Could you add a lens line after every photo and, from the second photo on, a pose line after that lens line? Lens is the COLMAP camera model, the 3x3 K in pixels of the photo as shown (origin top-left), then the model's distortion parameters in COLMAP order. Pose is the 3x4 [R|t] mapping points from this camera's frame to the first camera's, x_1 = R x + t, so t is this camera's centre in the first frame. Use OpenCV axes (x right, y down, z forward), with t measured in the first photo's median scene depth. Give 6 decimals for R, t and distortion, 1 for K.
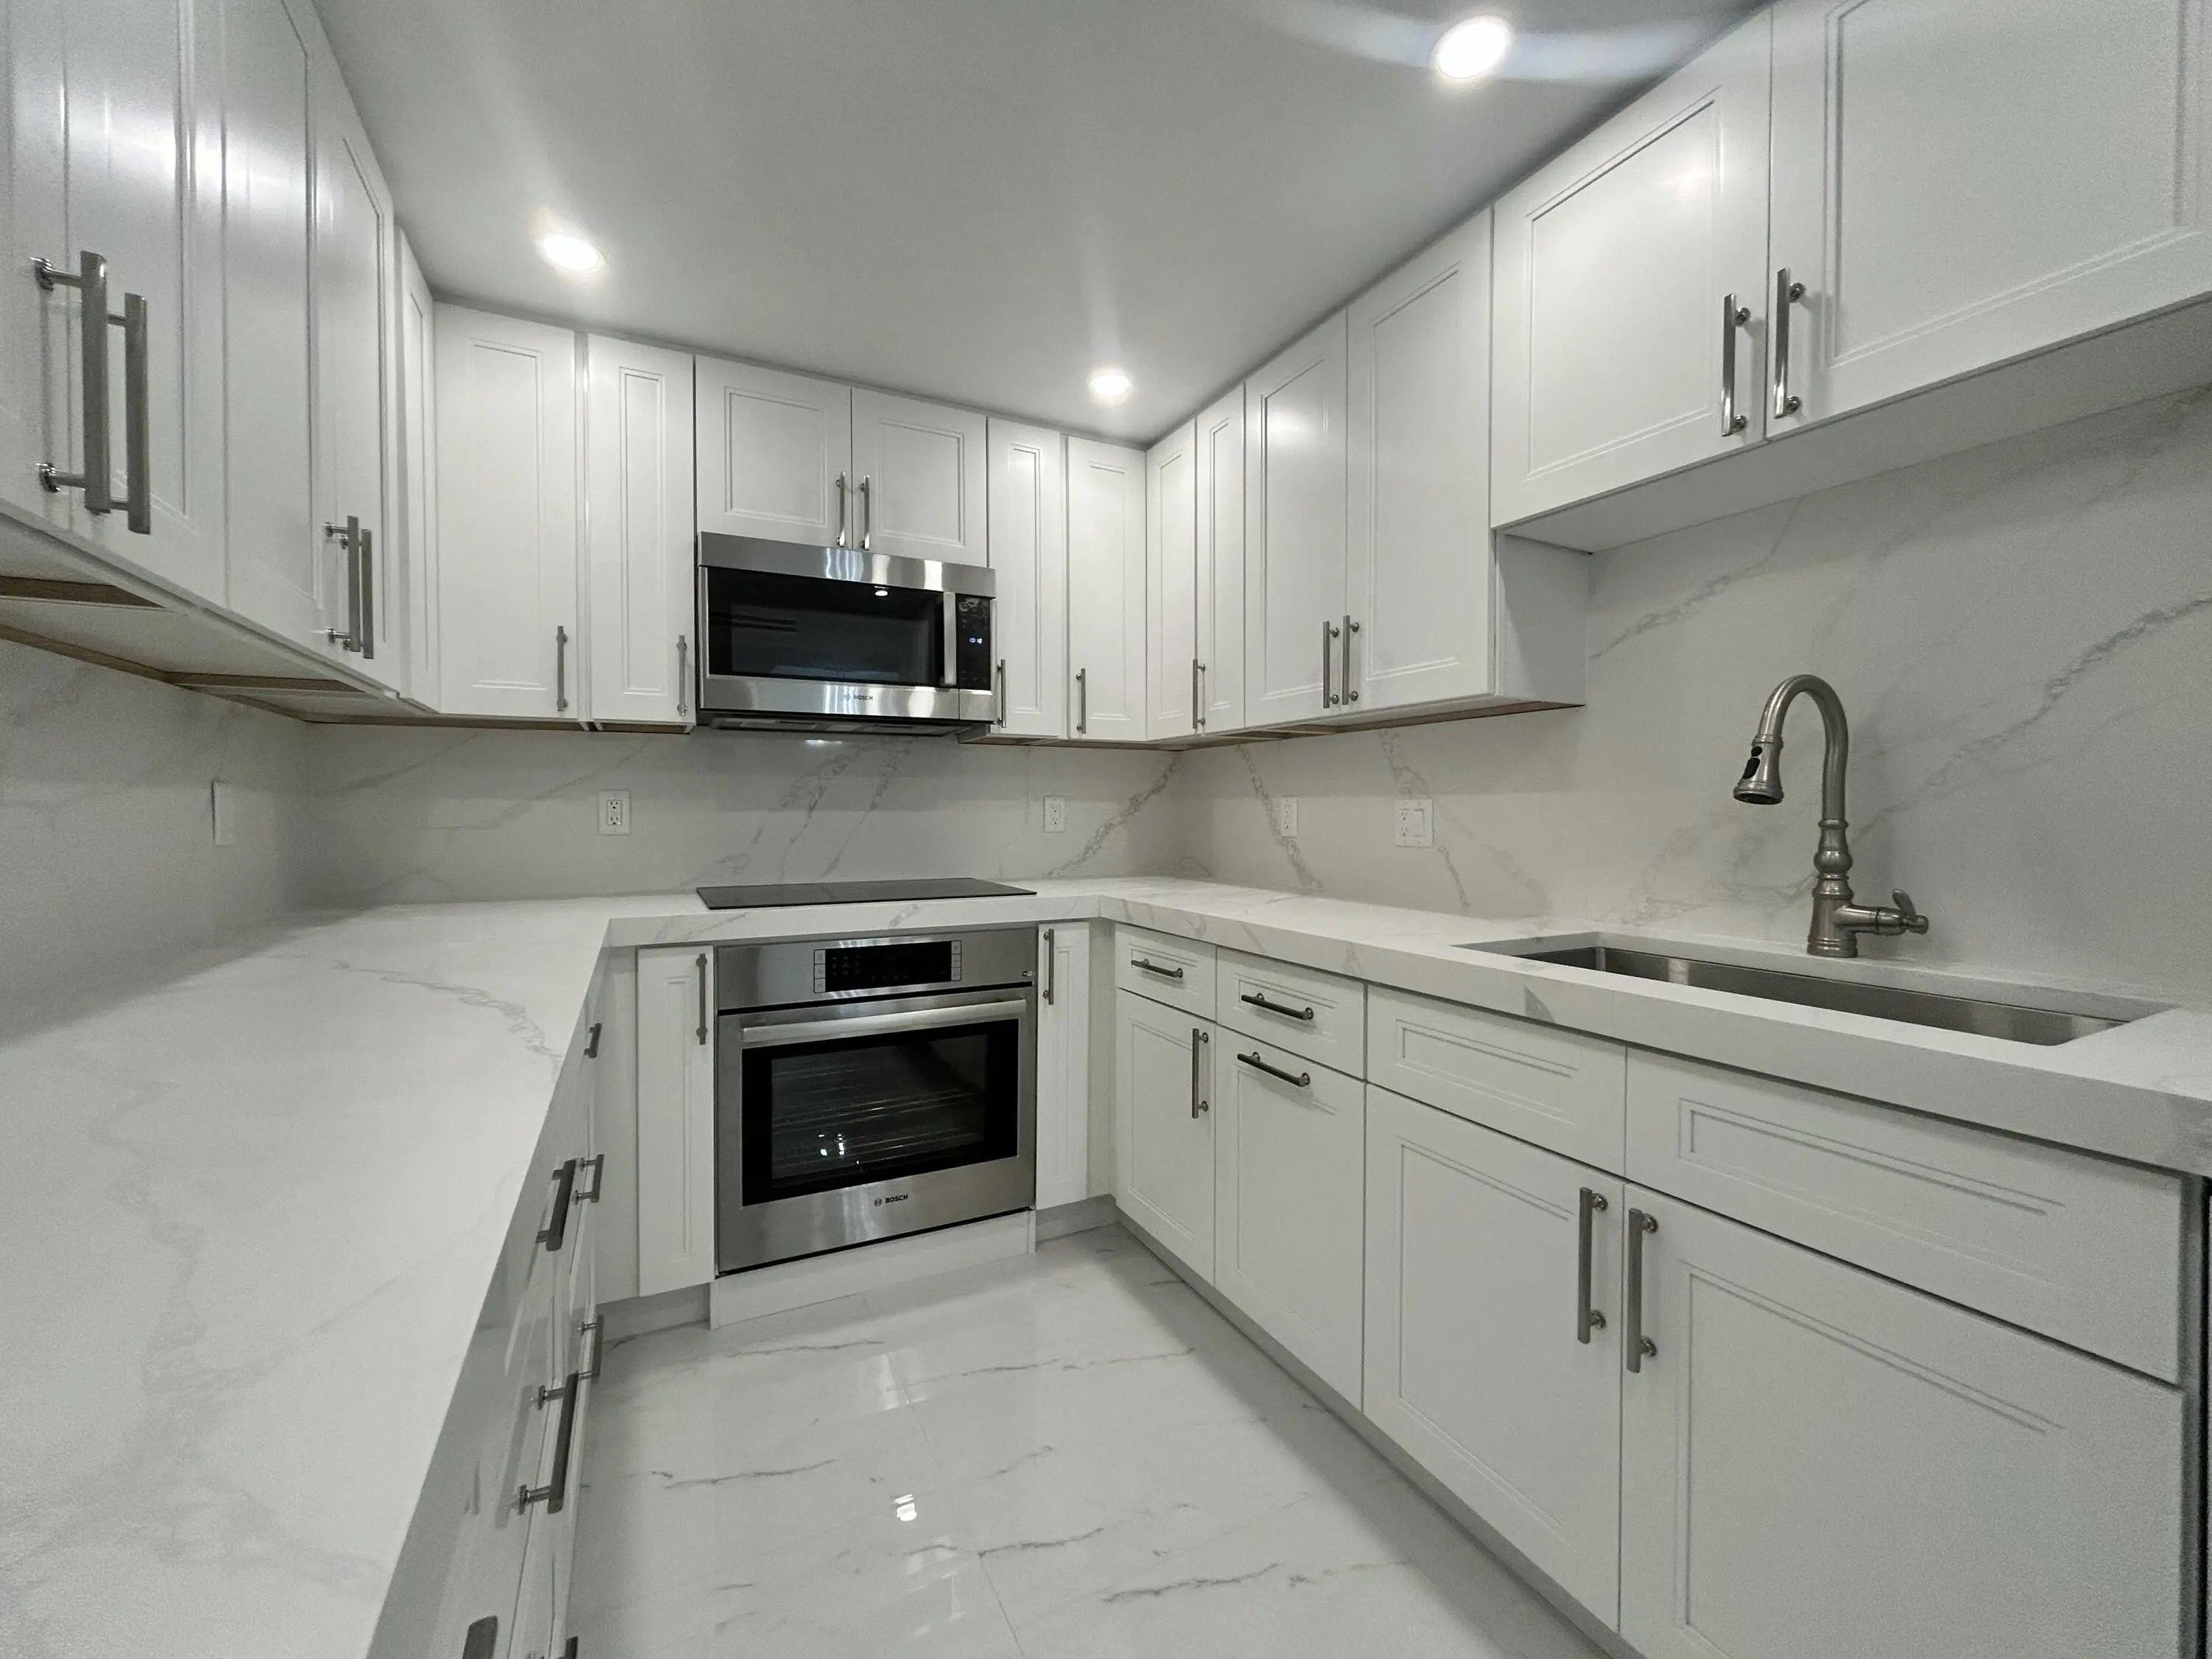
lens RADIAL K [[892.8, 0, 1103.8], [0, 892.8, 825.6], [0, 0, 1]] dist [0.000360, 0.000860]
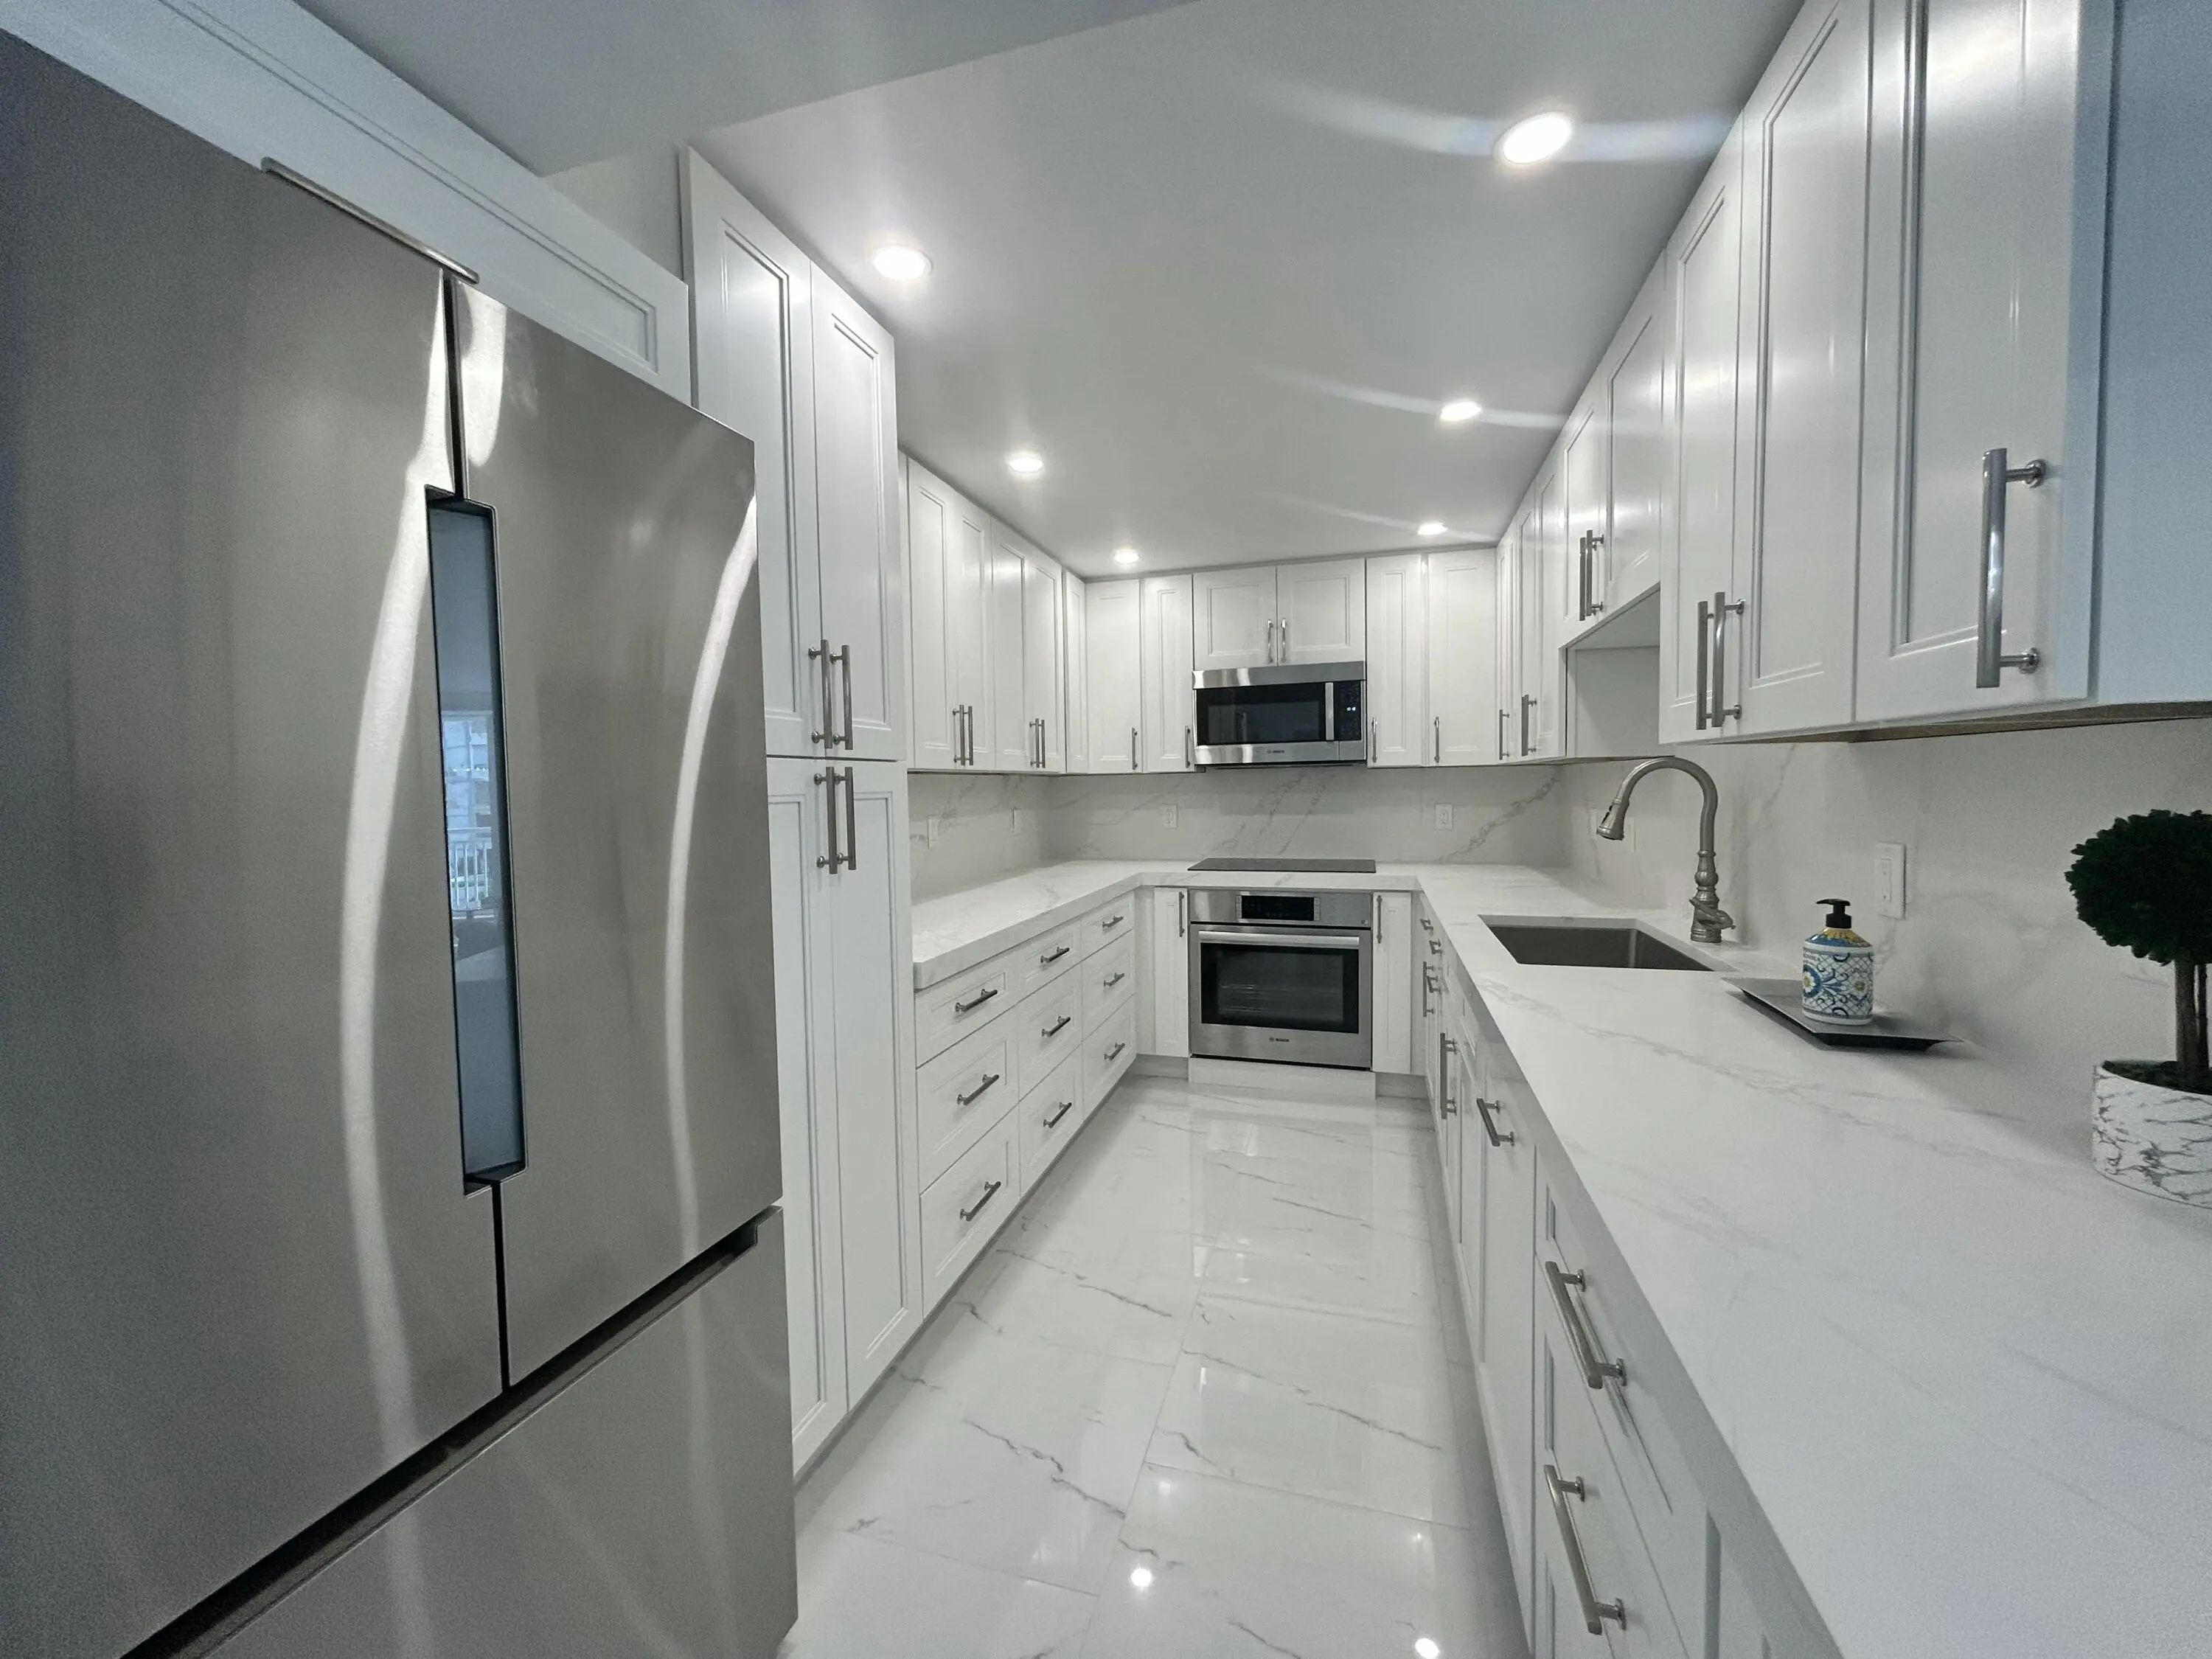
lens RADIAL K [[892.8, 0, 1095.7], [0, 892.8, 829.2], [0, 0, 1]] dist [0.000360, 0.000860]
pose [[0.716315, 0.023274, -0.697389, 0.756566], [0.005201, 0.999238, 0.038691, -0.071385], [0.697758, -0.031342, 0.715648, -0.525442]]
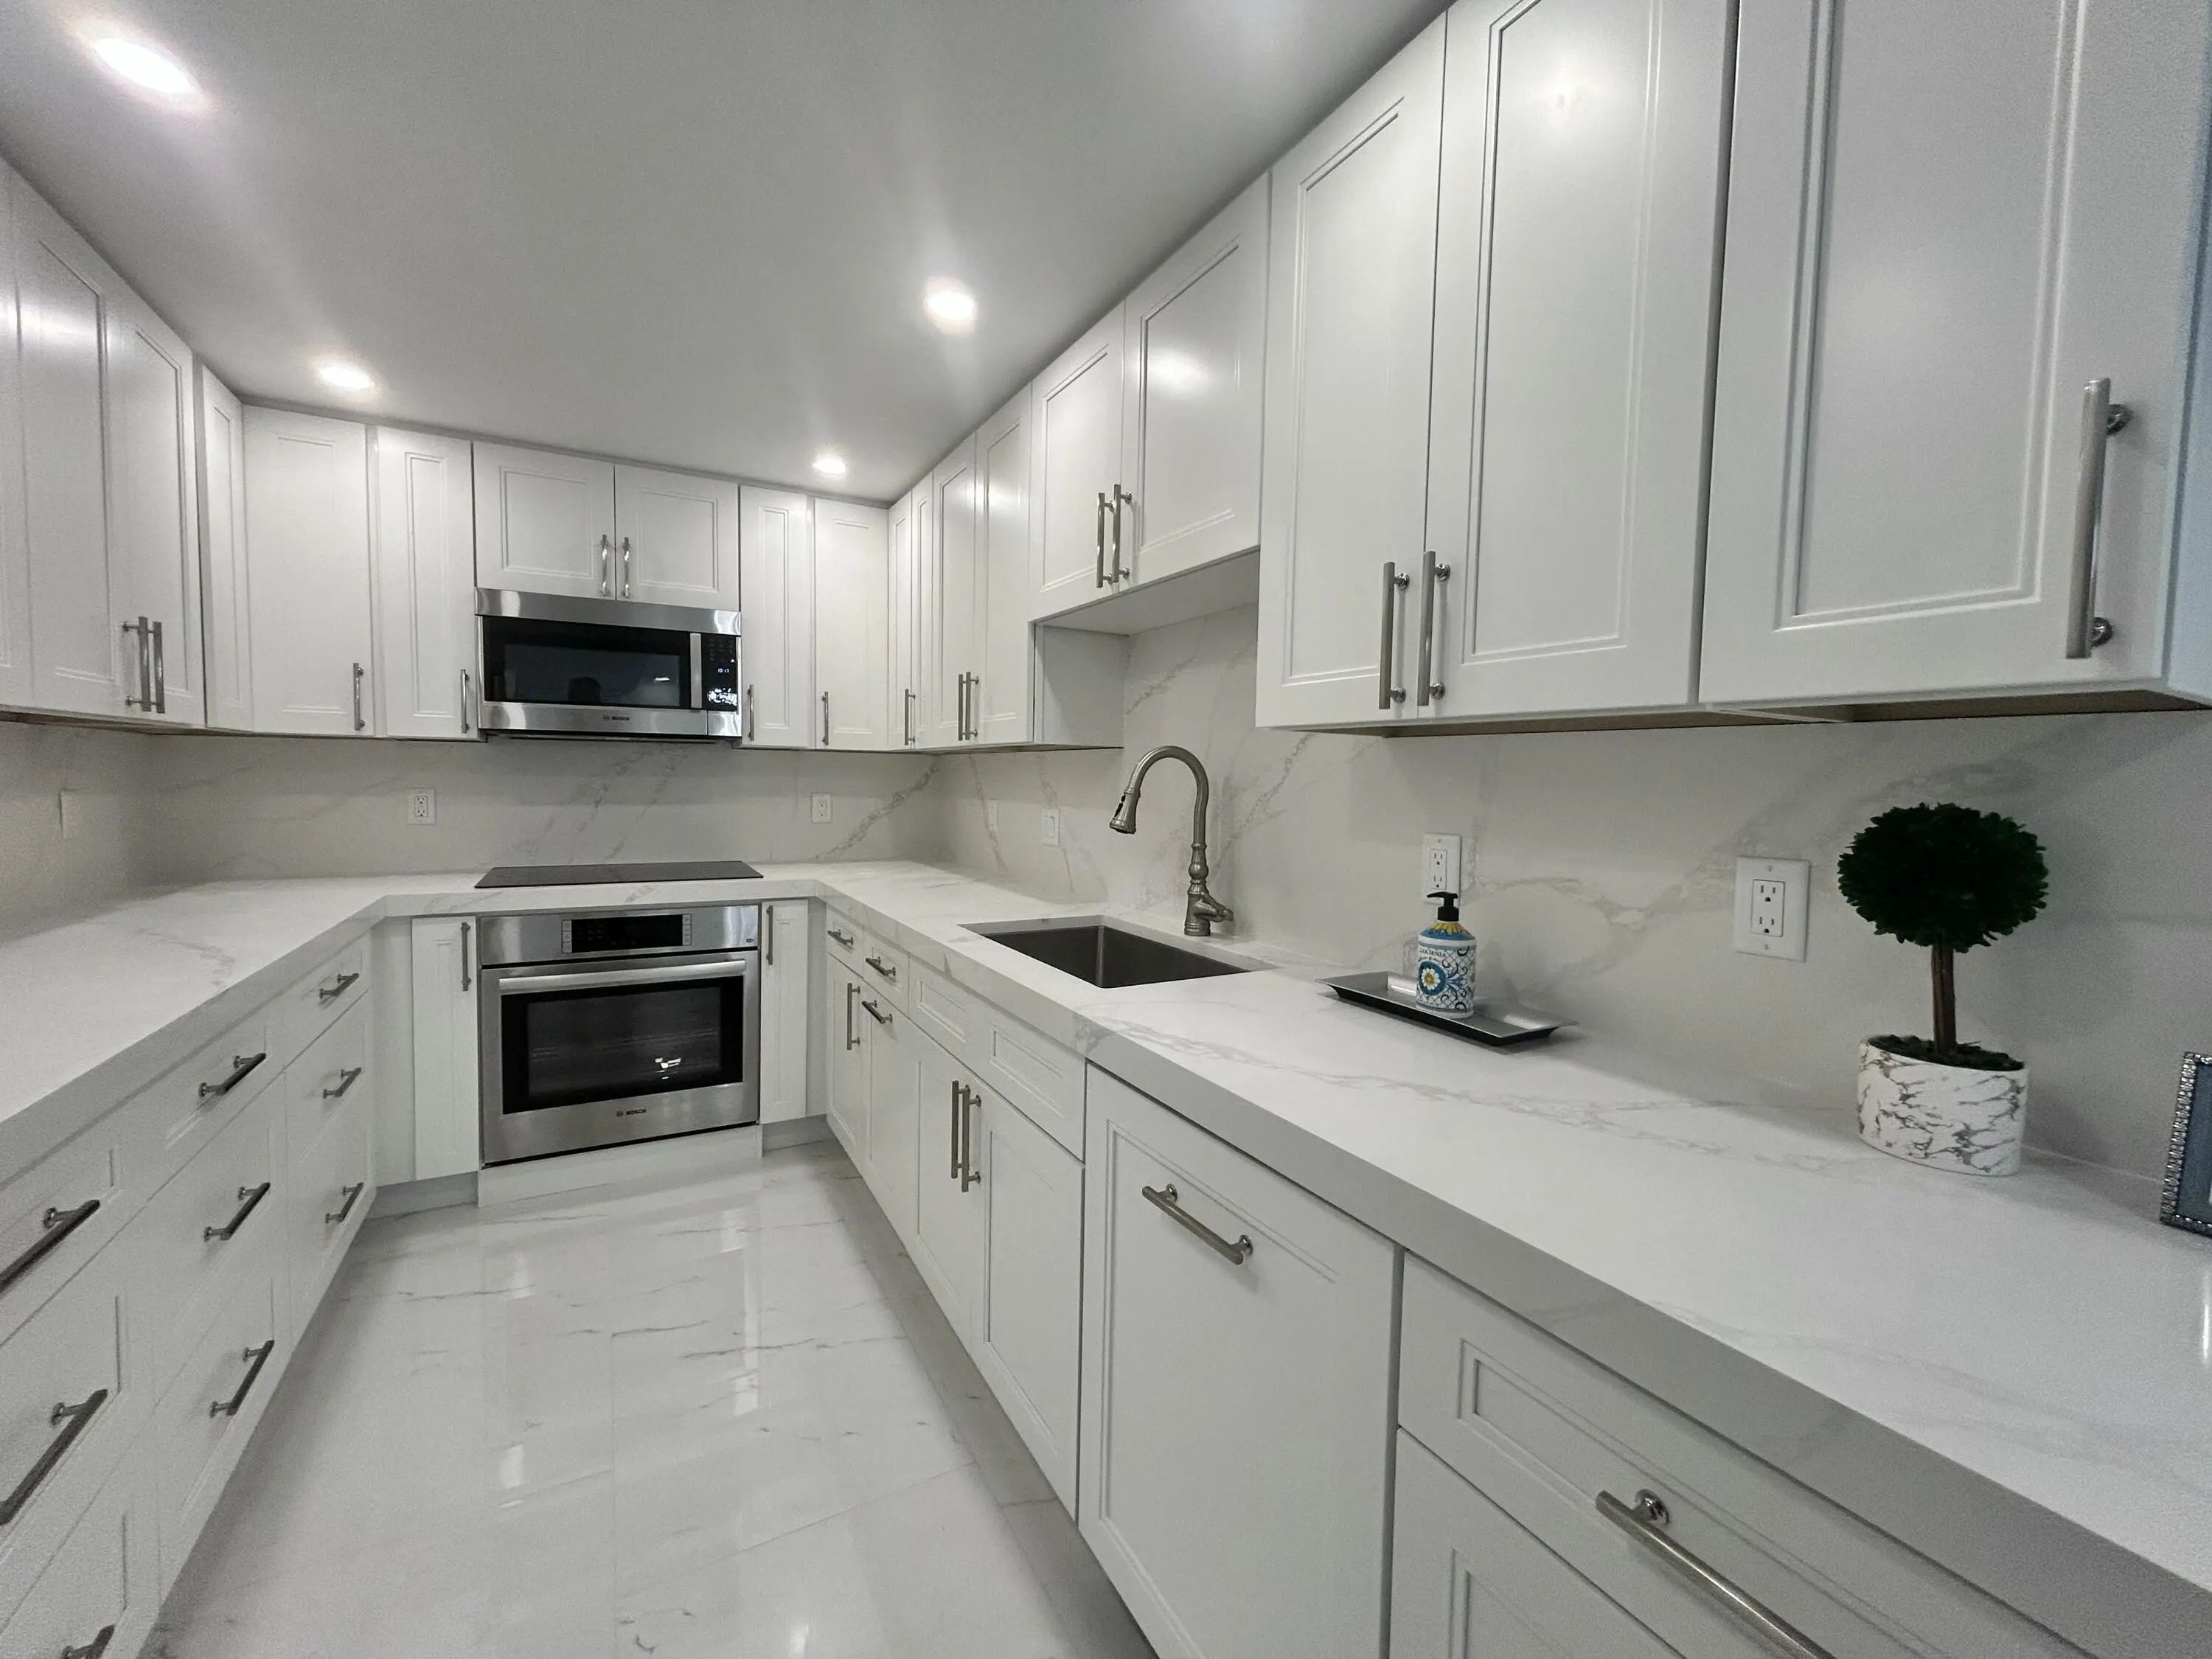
lens RADIAL K [[892.8, 0, 1103.8], [0, 892.8, 825.0], [0, 0, 1]] dist [0.000360, 0.000860]
pose [[0.999198, 0.016270, 0.036592, 0.406857], [-0.017653, 0.999130, 0.037778, -0.060437], [-0.035945, -0.038393, 0.998616, -0.310537]]
